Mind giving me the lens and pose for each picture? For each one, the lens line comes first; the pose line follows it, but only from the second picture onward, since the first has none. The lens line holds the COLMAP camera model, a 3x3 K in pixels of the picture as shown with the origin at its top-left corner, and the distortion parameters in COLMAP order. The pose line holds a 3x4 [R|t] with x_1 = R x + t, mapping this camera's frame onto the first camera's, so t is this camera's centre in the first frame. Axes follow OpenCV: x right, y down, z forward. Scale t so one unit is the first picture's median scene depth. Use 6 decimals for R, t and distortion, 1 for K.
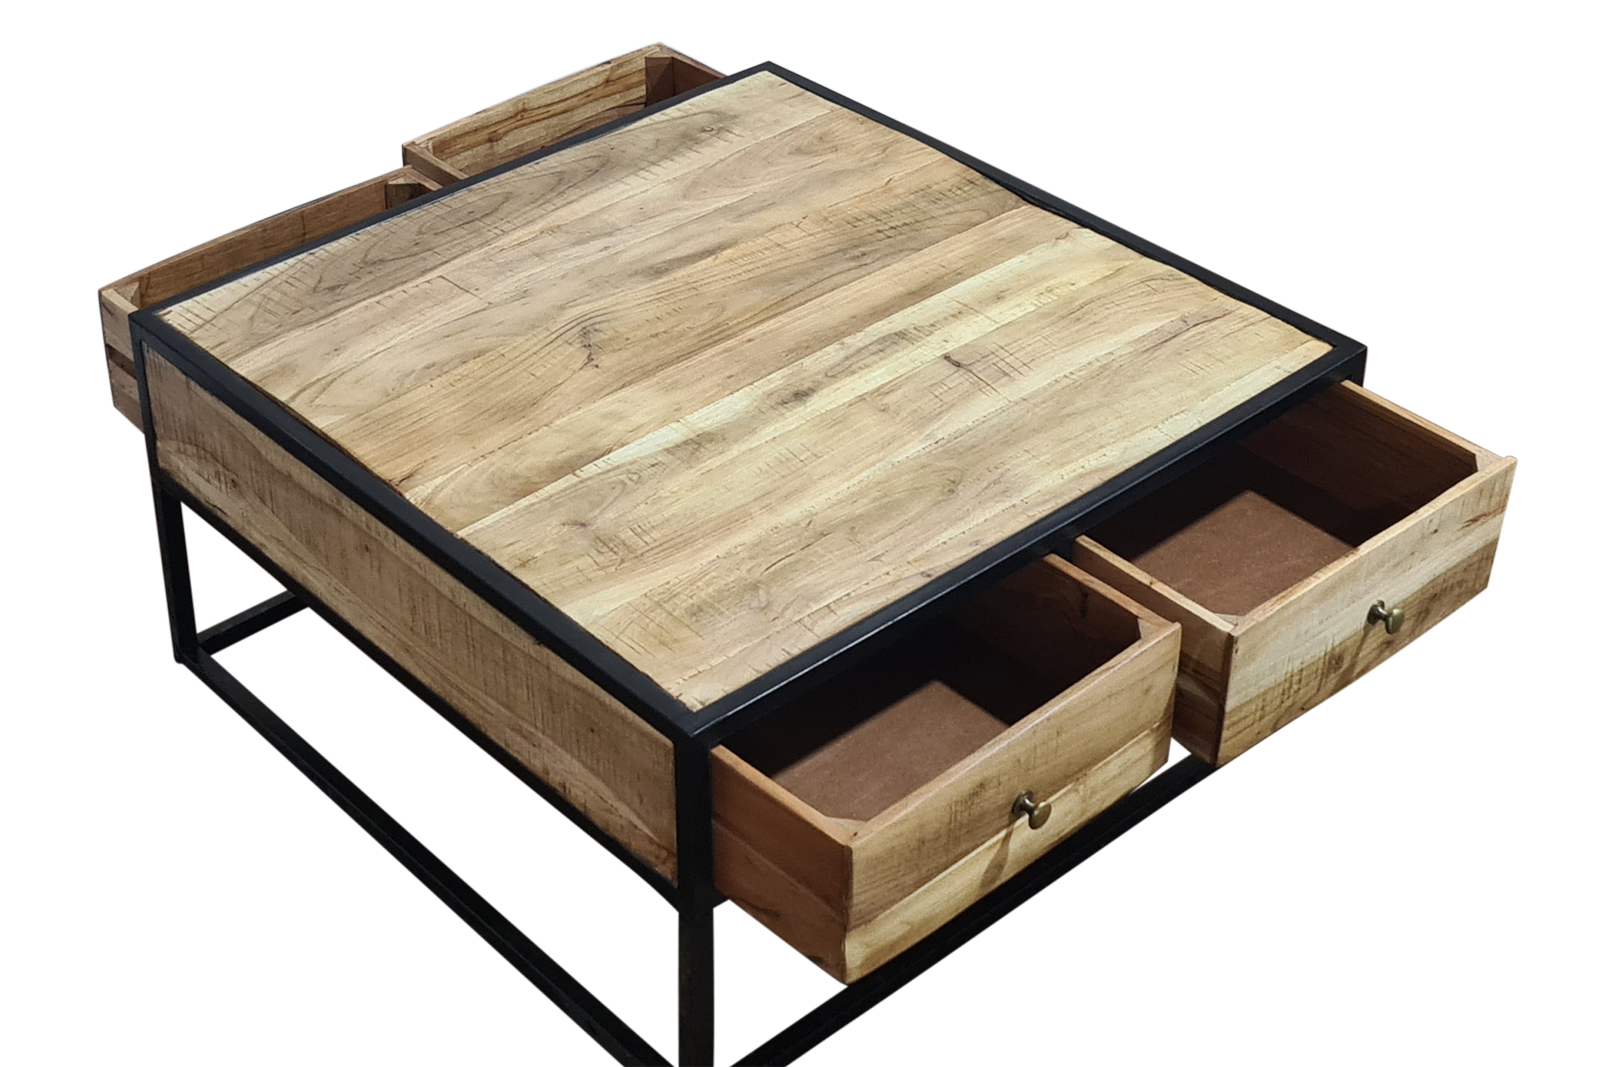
lens RADIAL K [[2582.9, 0, 800.0], [0, 2582.9, 533.5], [0, 0, 1]] dist [0.018765, 0.053587]
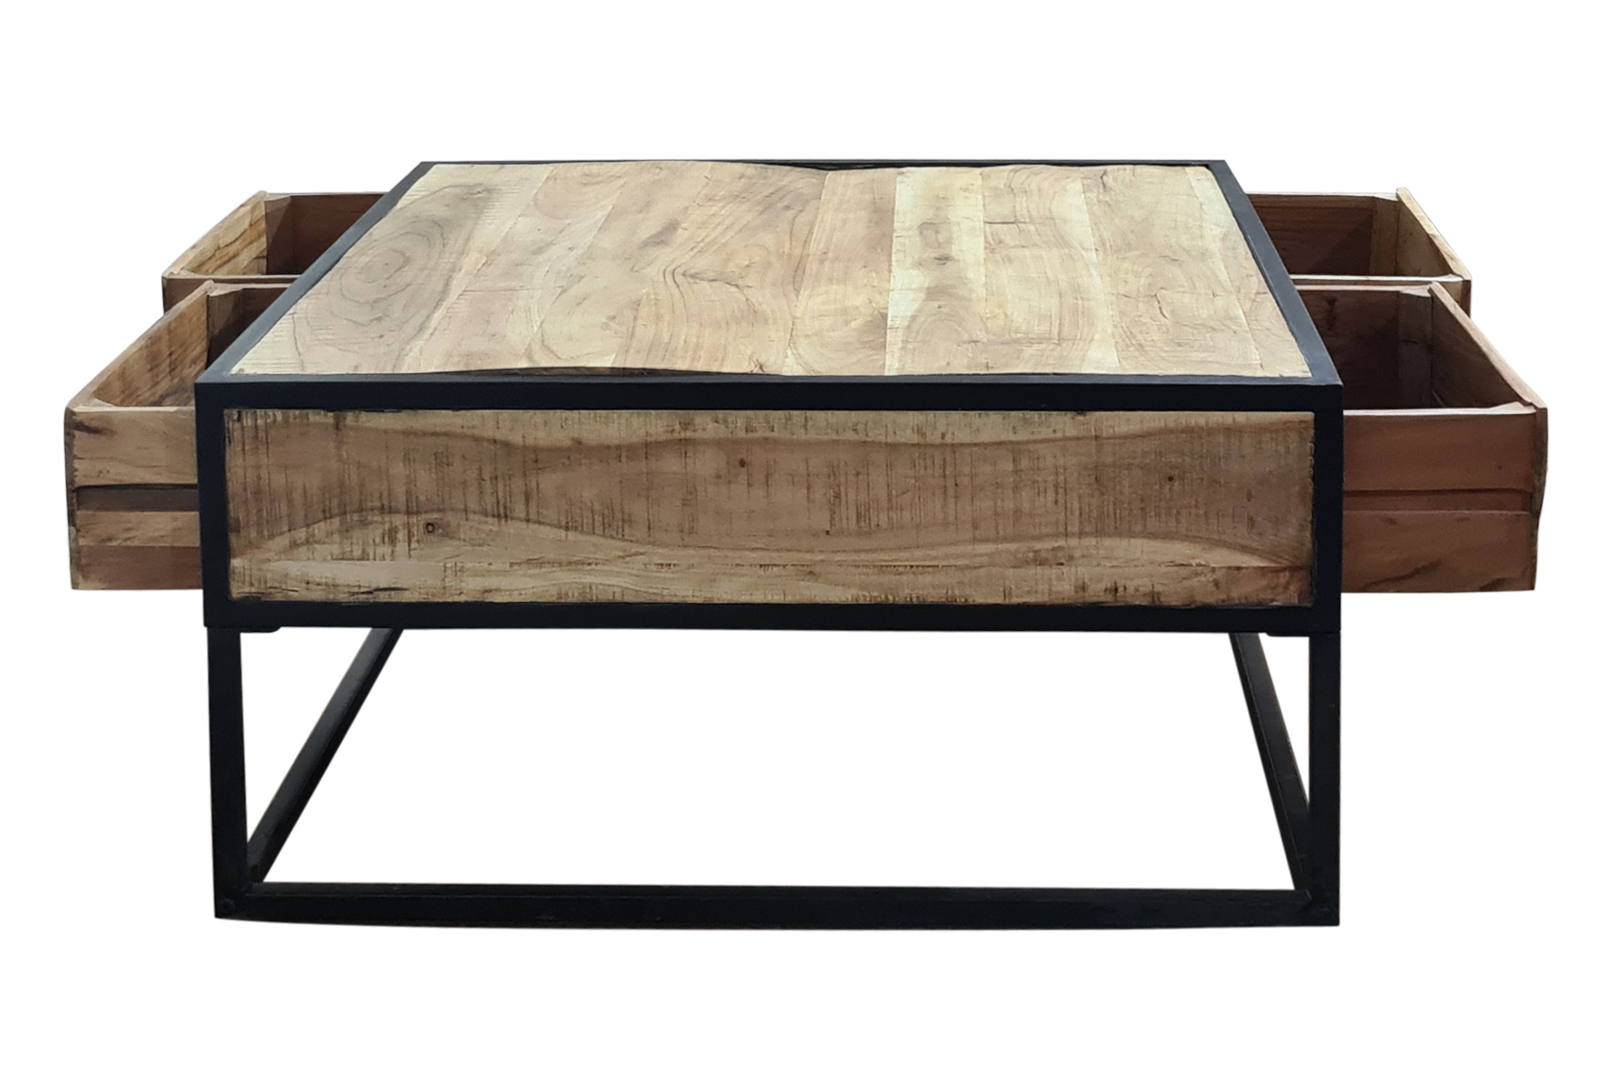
lens RADIAL K [[2582.9, 0, 800.0], [0, 2582.9, 533.5], [0, 0, 1]] dist [0.018765, 0.053587]
pose [[0.669547, -0.217120, 0.710328, -0.697017], [0.435442, 0.889489, -0.138560, 0.138634], [-0.601745, 0.402079, 0.690098, 0.394135]]
